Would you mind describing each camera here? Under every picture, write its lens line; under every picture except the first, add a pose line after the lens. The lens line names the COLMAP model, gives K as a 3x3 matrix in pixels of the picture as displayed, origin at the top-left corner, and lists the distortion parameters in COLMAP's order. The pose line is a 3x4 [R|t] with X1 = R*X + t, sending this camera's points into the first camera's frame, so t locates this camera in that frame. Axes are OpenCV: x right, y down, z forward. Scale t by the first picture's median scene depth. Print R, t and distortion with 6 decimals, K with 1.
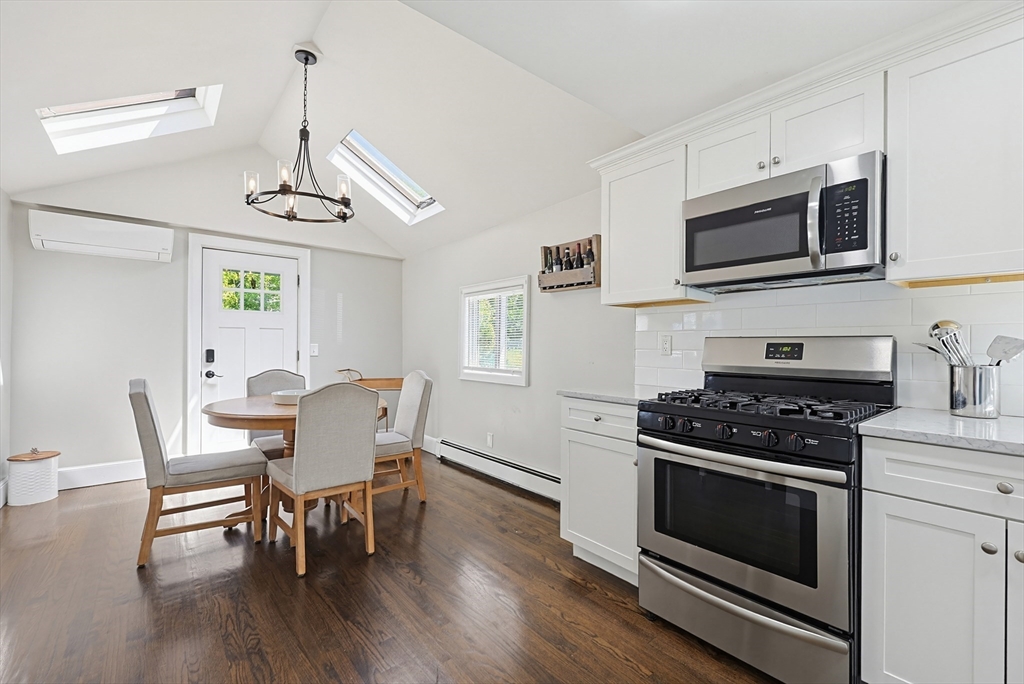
lens RADIAL K [[443.1, 0, 519.6], [0, 443.1, 345.9], [0, 0, 1]] dist [-0.004519, 0.000812]
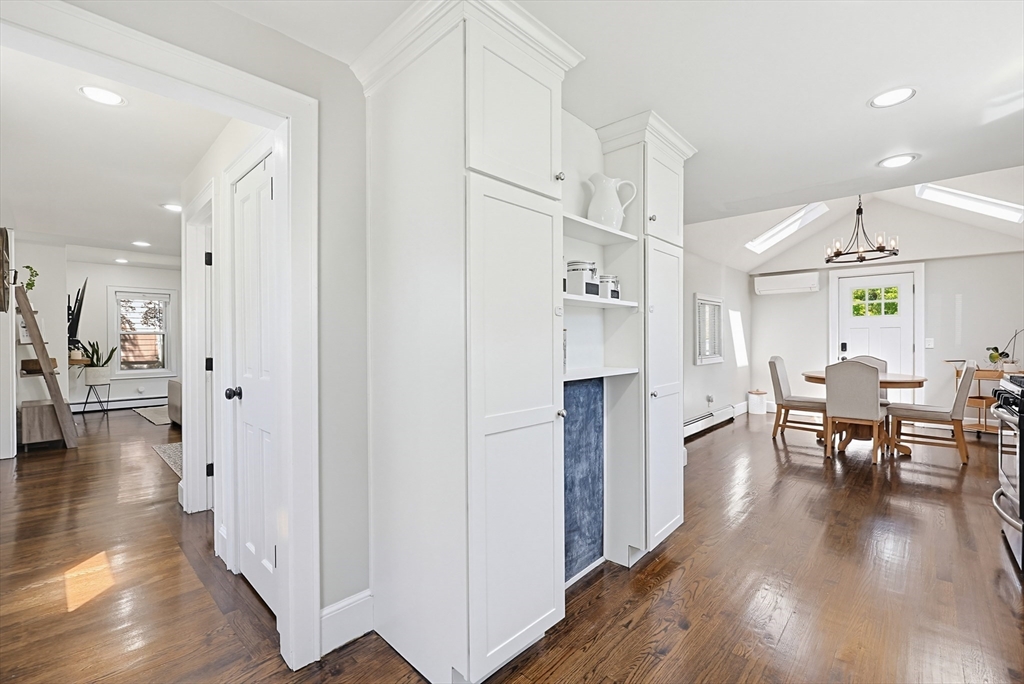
lens RADIAL K [[443.1, 0, 513.8], [0, 443.1, 339.4], [0, 0, 1]] dist [-0.004519, 0.000812]
pose [[0.119645, -0.007339, -0.992790, 1.217193], [0.006297, 0.999958, -0.006633, -0.001288], [0.992797, -0.005458, 0.119686, -0.583288]]
